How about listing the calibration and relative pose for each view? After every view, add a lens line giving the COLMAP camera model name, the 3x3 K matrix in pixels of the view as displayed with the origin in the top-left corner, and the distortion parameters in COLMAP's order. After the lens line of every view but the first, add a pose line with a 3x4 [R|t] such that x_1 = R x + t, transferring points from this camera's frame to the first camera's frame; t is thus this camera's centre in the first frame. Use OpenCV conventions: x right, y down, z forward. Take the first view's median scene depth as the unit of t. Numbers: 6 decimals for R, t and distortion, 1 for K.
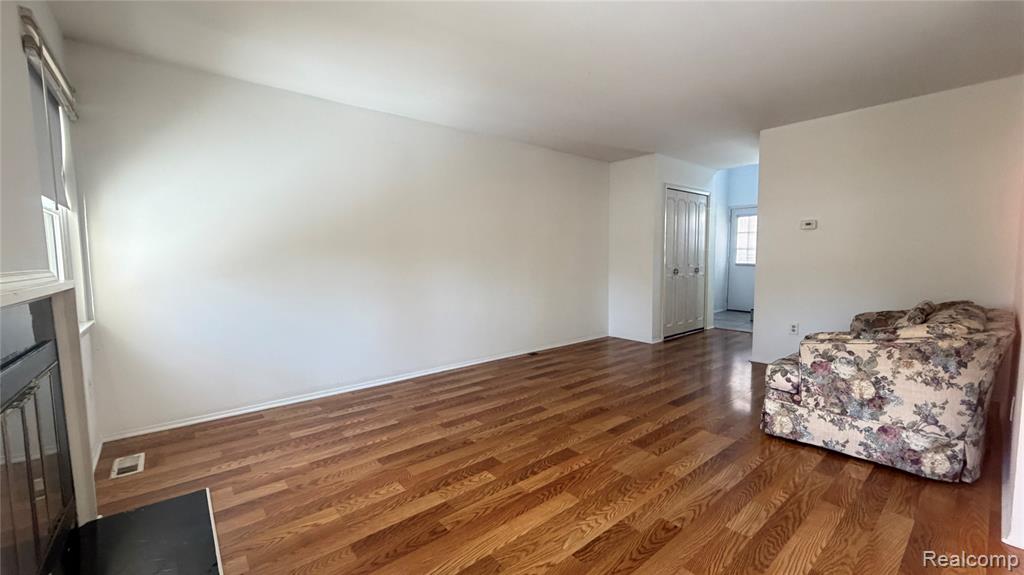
lens RADIAL K [[408.5, 0, 508.1], [0, 408.5, 288.1], [0, 0, 1]] dist [-0.000823, -0.000003]
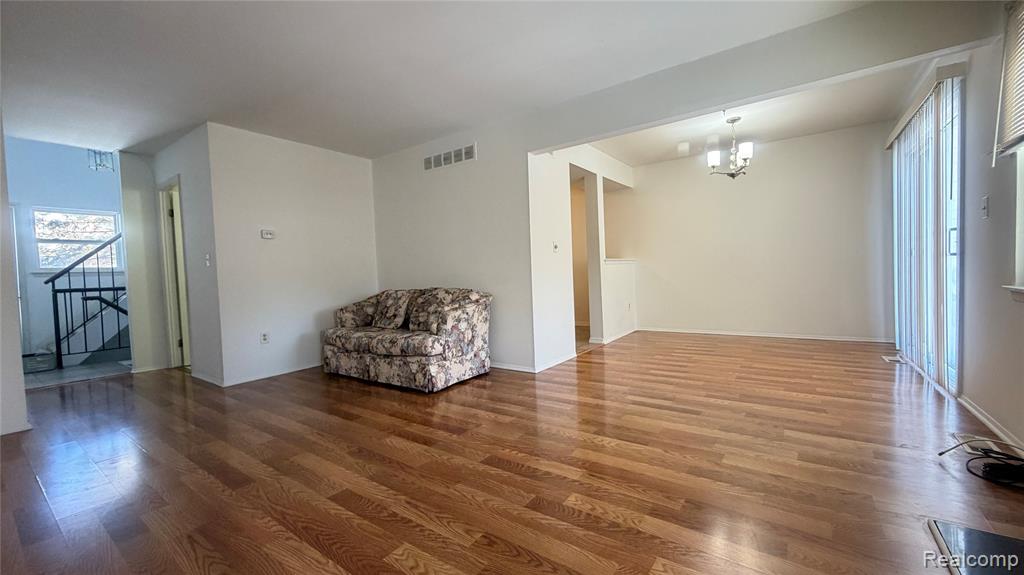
lens RADIAL K [[408.5, 0, 508.1], [0, 408.5, 288.1], [0, 0, 1]] dist [-0.000823, -0.000003]
pose [[-0.247129, -0.019957, 0.968777, -0.706661], [0.114808, 0.992142, 0.049725, -0.001648], [-0.962157, 0.123512, -0.242896, 1.147906]]
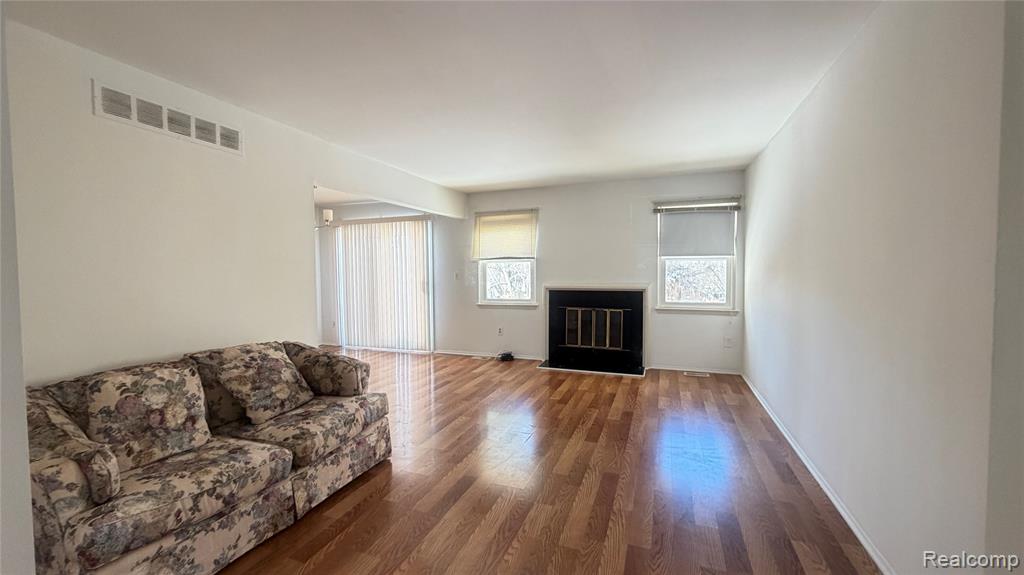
lens RADIAL K [[408.5, 0, 508.1], [0, 408.5, 288.1], [0, 0, 1]] dist [-0.000823, -0.000003]
pose [[-0.870887, 0.037718, -0.490034, 0.960133], [-0.021025, 0.993279, 0.113819, -0.239796], [0.491034, 0.109426, -0.864241, 2.254994]]
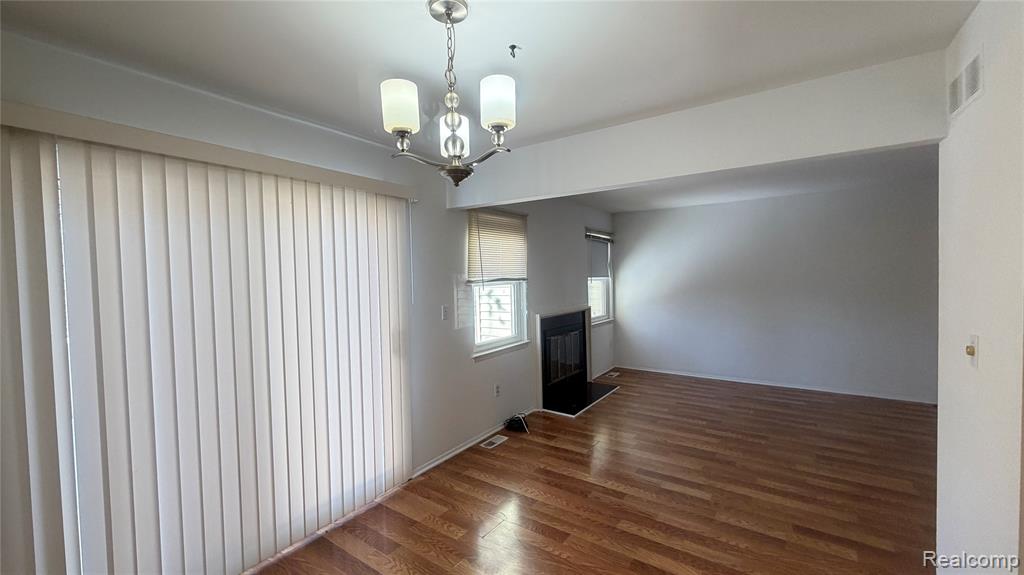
lens RADIAL K [[408.5, 0, 508.1], [0, 408.5, 288.1], [0, 0, 1]] dist [-0.000823, -0.000003]
pose [[0.262316, 0.034265, -0.964374, 1.377984], [-0.054368, 0.998307, 0.020682, -0.138785], [0.963449, 0.047006, 0.263734, -0.364685]]
